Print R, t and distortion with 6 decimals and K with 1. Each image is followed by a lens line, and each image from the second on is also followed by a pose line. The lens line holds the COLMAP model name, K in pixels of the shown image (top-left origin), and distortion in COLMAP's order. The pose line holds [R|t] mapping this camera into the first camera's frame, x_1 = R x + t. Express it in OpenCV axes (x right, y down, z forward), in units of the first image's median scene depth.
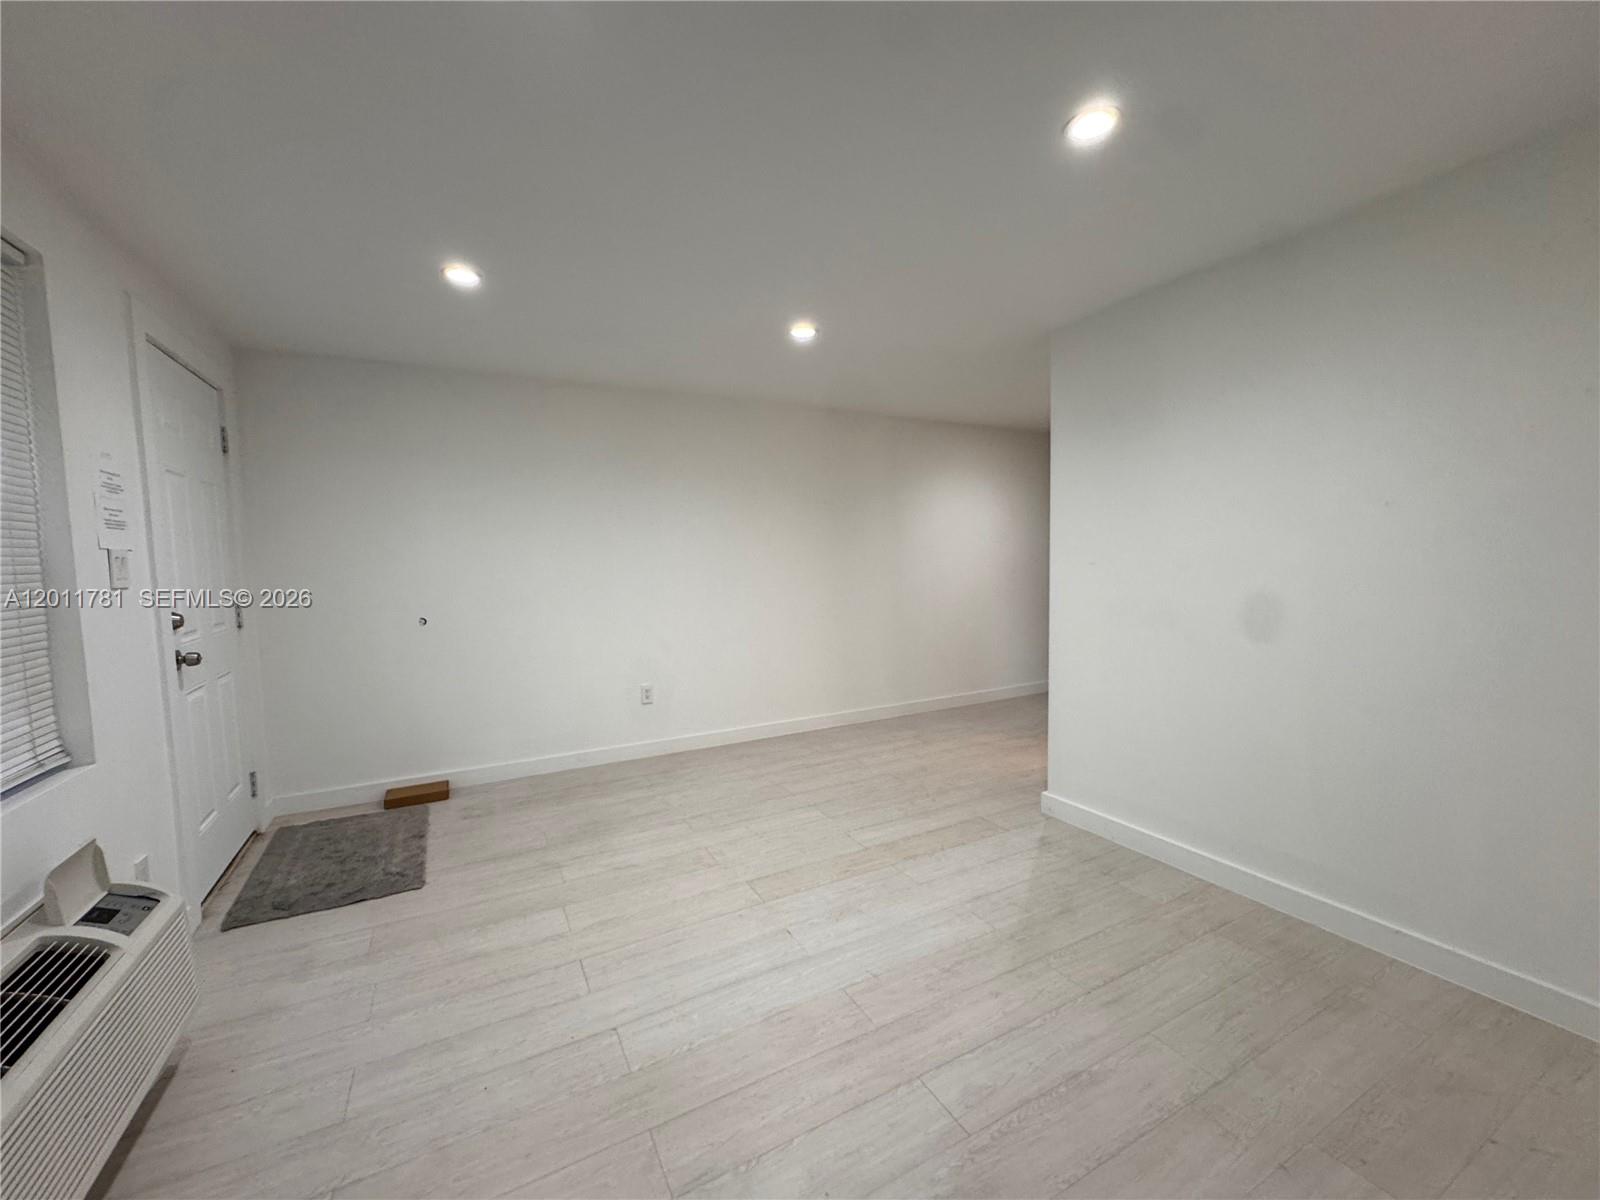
lens RADIAL K [[640.2, 0, 797.8], [0, 640.2, 598.6], [0, 0, 1]] dist [-0.004383, 0.000312]
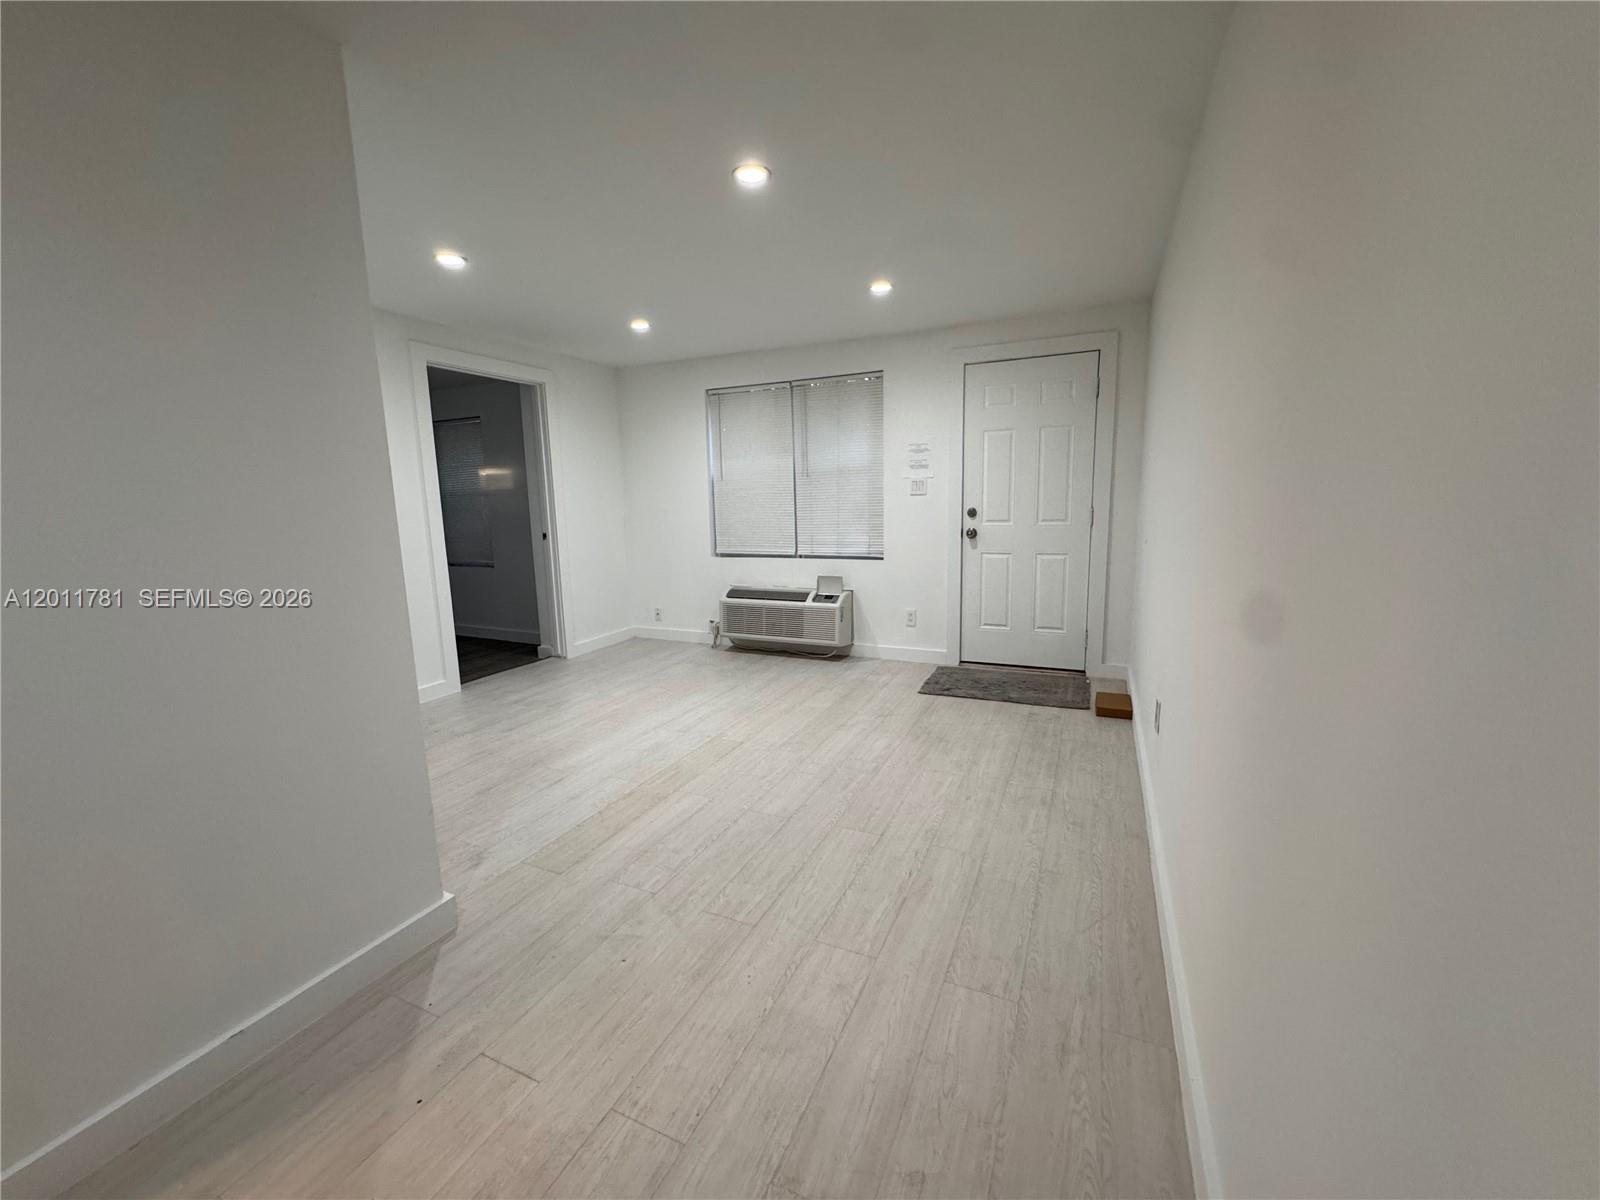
lens RADIAL K [[640.2, 0, 797.8], [0, 640.2, 598.6], [0, 0, 1]] dist [-0.004383, 0.000312]
pose [[-0.795669, 0.131926, -0.591191, 0.542556], [-0.002518, 0.975266, 0.221022, -0.121302], [0.605726, 0.177349, -0.775657, 1.971483]]
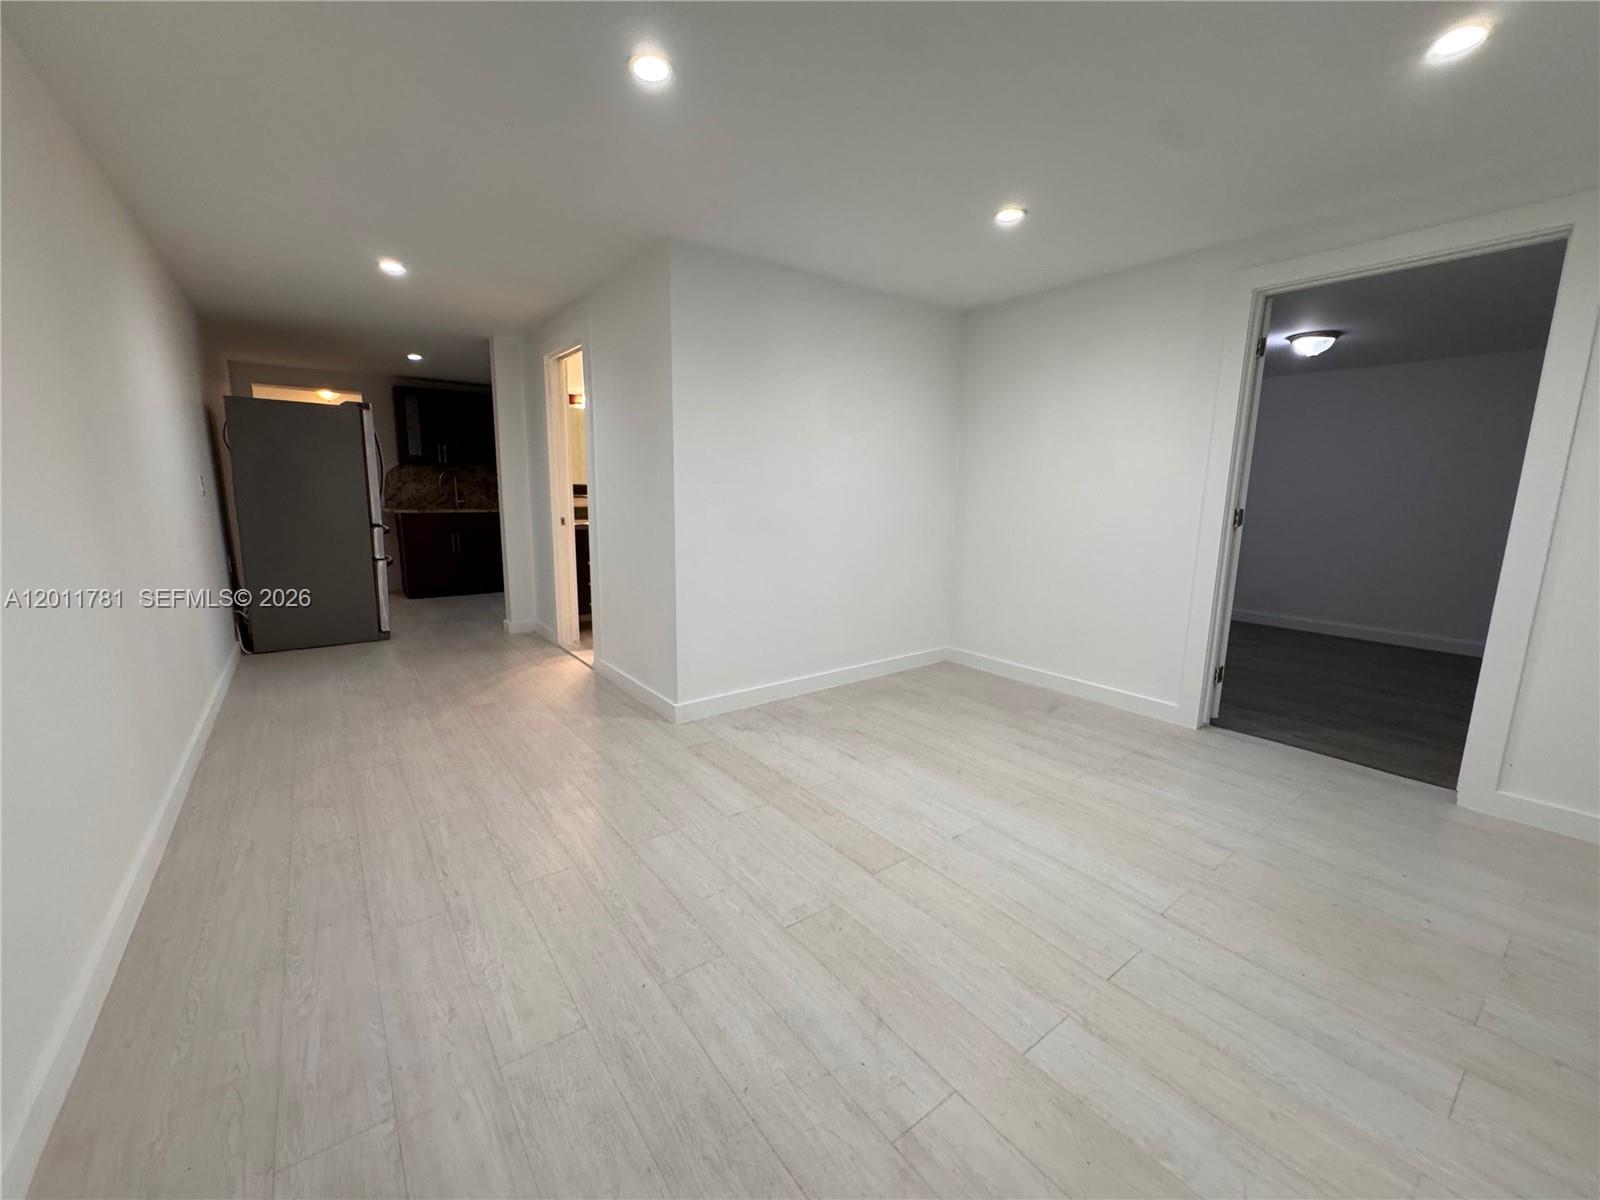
lens RADIAL K [[640.2, 0, 797.8], [0, 640.2, 598.6], [0, 0, 1]] dist [-0.004383, 0.000312]
pose [[-0.157635, -0.148398, 0.976283, -0.773548], [0.056106, 0.985701, 0.158889, -0.024829], [-0.985902, 0.079822, -0.147055, 1.157240]]
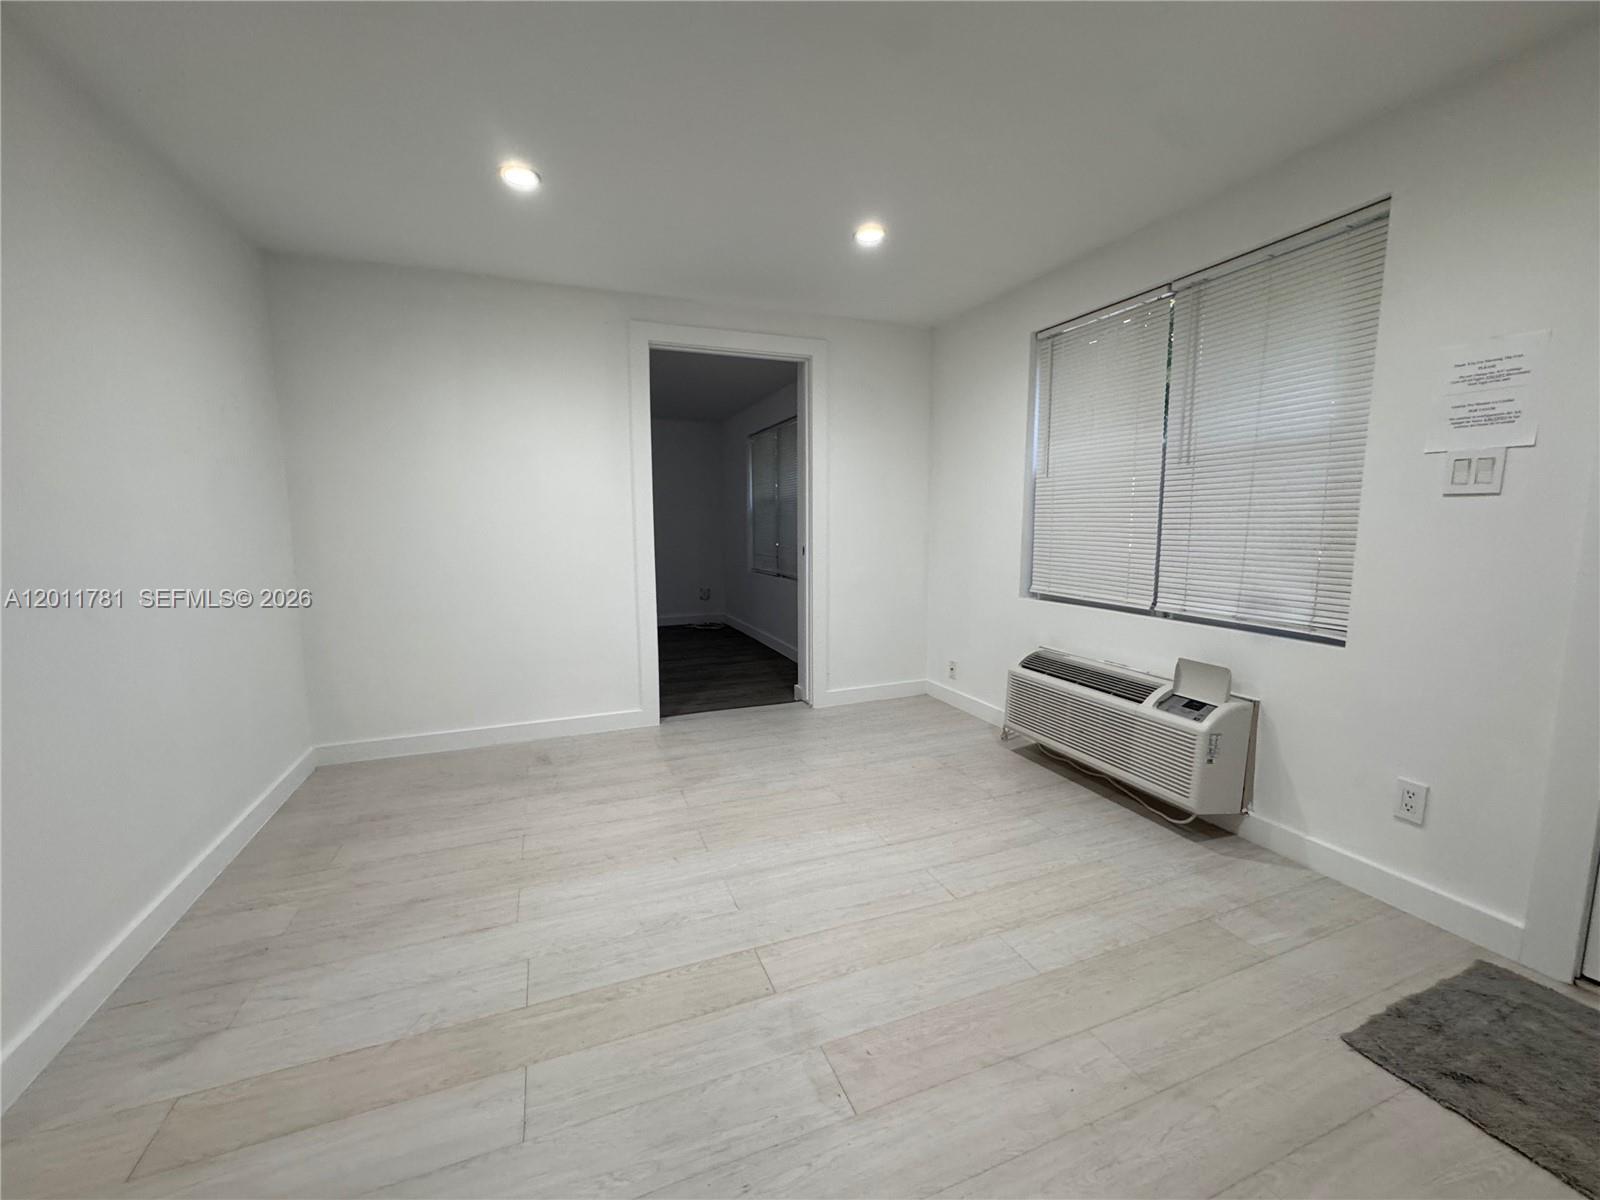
lens RADIAL K [[640.2, 0, 797.8], [0, 640.2, 598.6], [0, 0, 1]] dist [-0.004383, 0.000312]
pose [[-0.993188, 0.011428, 0.115960, -0.175576], [0.033166, 0.981742, 0.187306, -0.053054], [-0.111702, 0.189876, -0.975433, 1.505796]]
